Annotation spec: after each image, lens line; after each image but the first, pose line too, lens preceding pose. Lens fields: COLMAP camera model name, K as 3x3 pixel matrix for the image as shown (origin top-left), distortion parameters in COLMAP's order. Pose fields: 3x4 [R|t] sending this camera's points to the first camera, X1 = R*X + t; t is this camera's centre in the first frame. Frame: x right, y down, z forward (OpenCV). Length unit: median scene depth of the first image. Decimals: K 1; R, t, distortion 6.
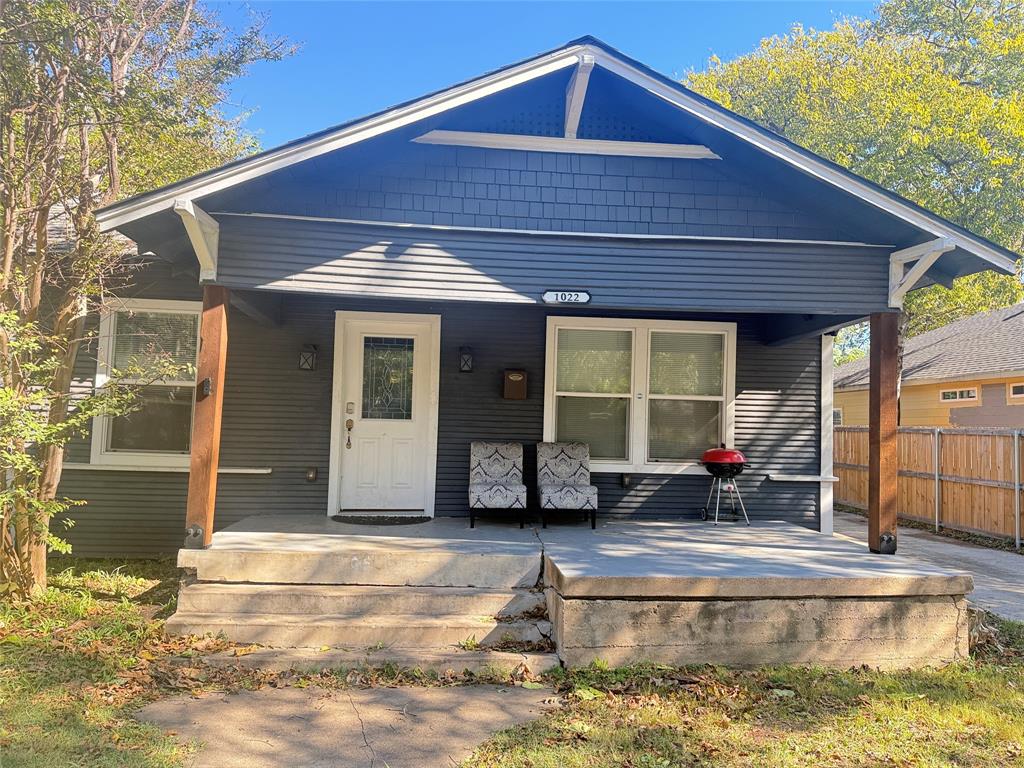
lens RADIAL K [[713.3, 0, 512.3], [0, 713.3, 383.7], [0, 0, 1]] dist [0.073567, -0.096316]
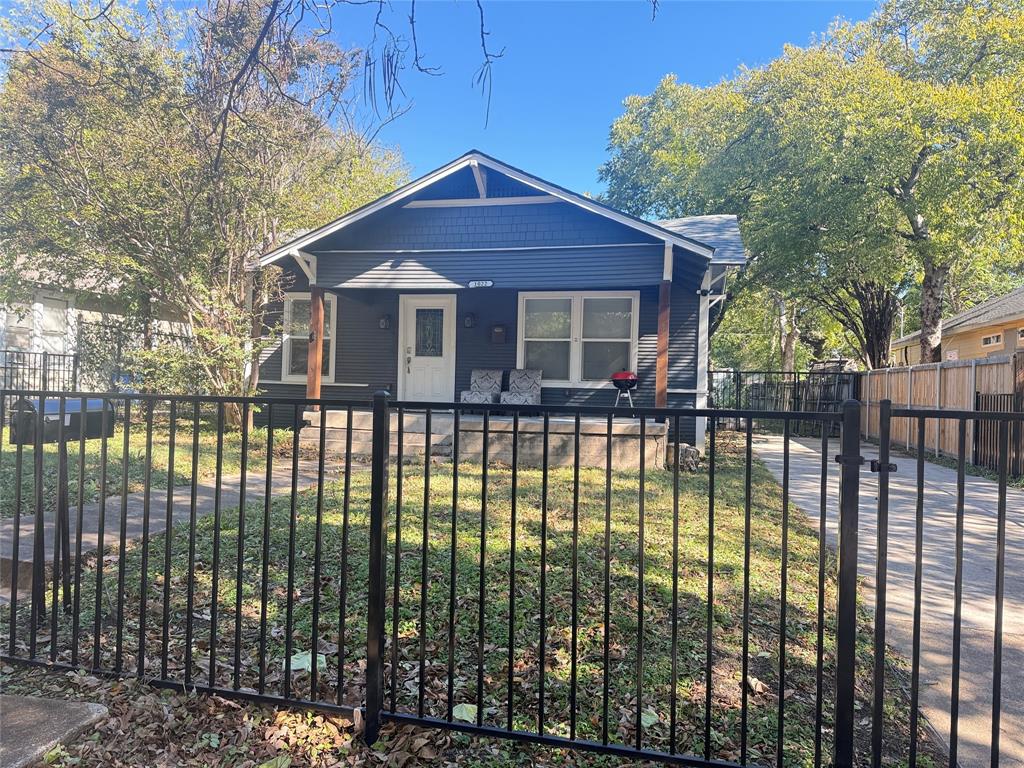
lens RADIAL K [[713.3, 0, 508.3], [0, 713.3, 386.9], [0, 0, 1]] dist [0.073567, -0.096316]
pose [[0.950099, -0.003301, -0.311932, 0.677919], [0.017567, 0.998923, 0.042936, 0.065517], [0.311455, -0.046273, 0.949134, -0.716735]]
